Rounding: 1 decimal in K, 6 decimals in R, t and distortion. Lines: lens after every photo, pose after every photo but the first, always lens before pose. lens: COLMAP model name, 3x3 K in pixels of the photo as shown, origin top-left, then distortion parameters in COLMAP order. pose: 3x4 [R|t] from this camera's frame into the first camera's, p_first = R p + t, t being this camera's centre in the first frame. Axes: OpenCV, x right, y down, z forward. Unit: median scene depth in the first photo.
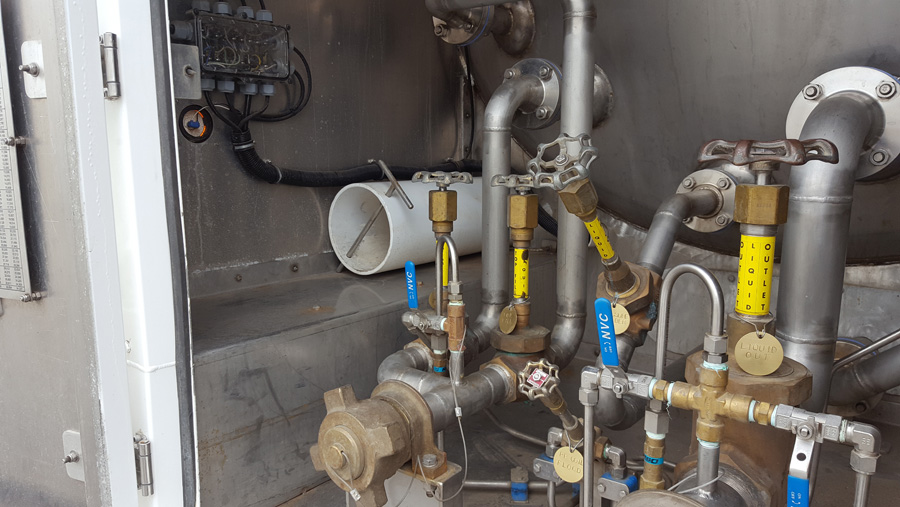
lens RADIAL K [[672.5, 0, 446.8], [0, 672.5, 260.4], [0, 0, 1]] dist [0.138573, -0.253681]
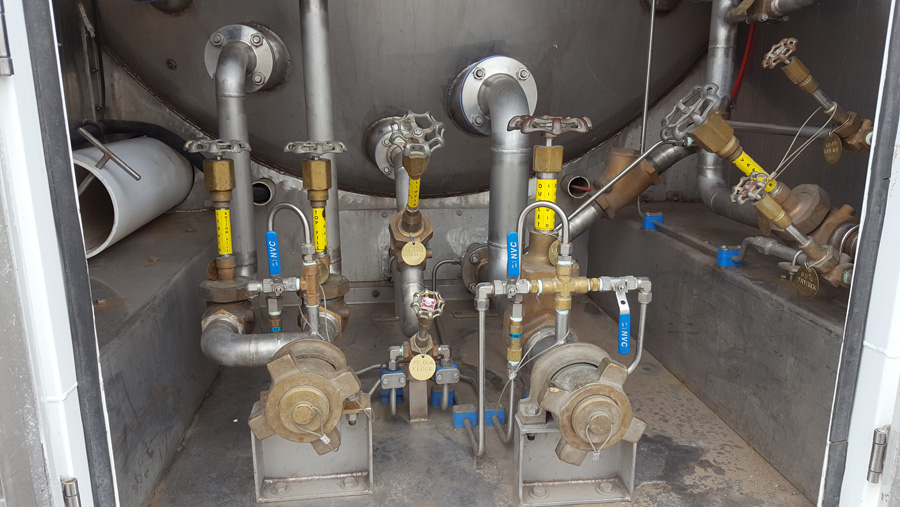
lens RADIAL K [[672.5, 0, 446.8], [0, 672.5, 260.4], [0, 0, 1]] dist [0.138573, -0.253681]
pose [[0.695586, -0.173178, 0.697259, -0.734177], [0.113843, 0.984820, 0.131029, -0.073986], [-0.709366, -0.011764, 0.704742, 0.064829]]
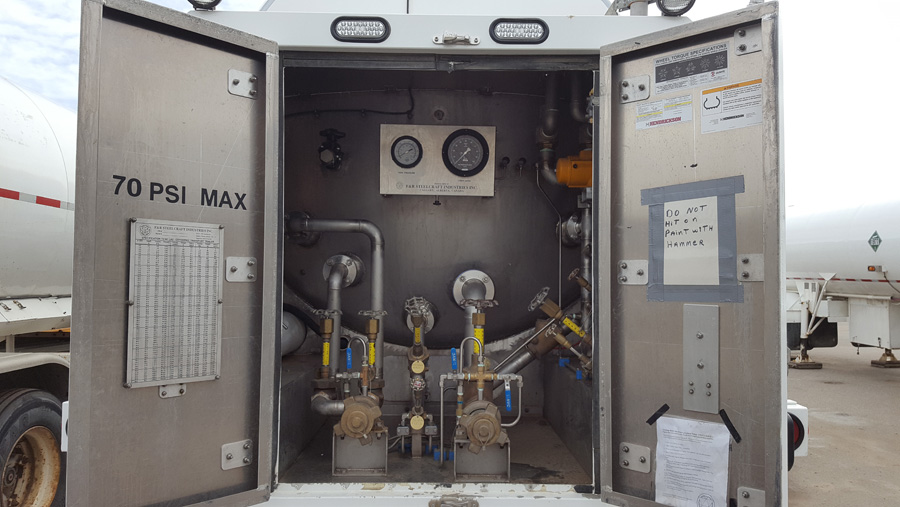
lens RADIAL K [[672.5, 0, 446.8], [0, 672.5, 260.4], [0, 0, 1]] dist [0.138573, -0.253681]
pose [[0.769380, 0.032082, 0.637986, -1.568999], [0.090575, 0.983168, -0.158669, 0.126851], [-0.632338, 0.179863, 0.753524, -1.262743]]
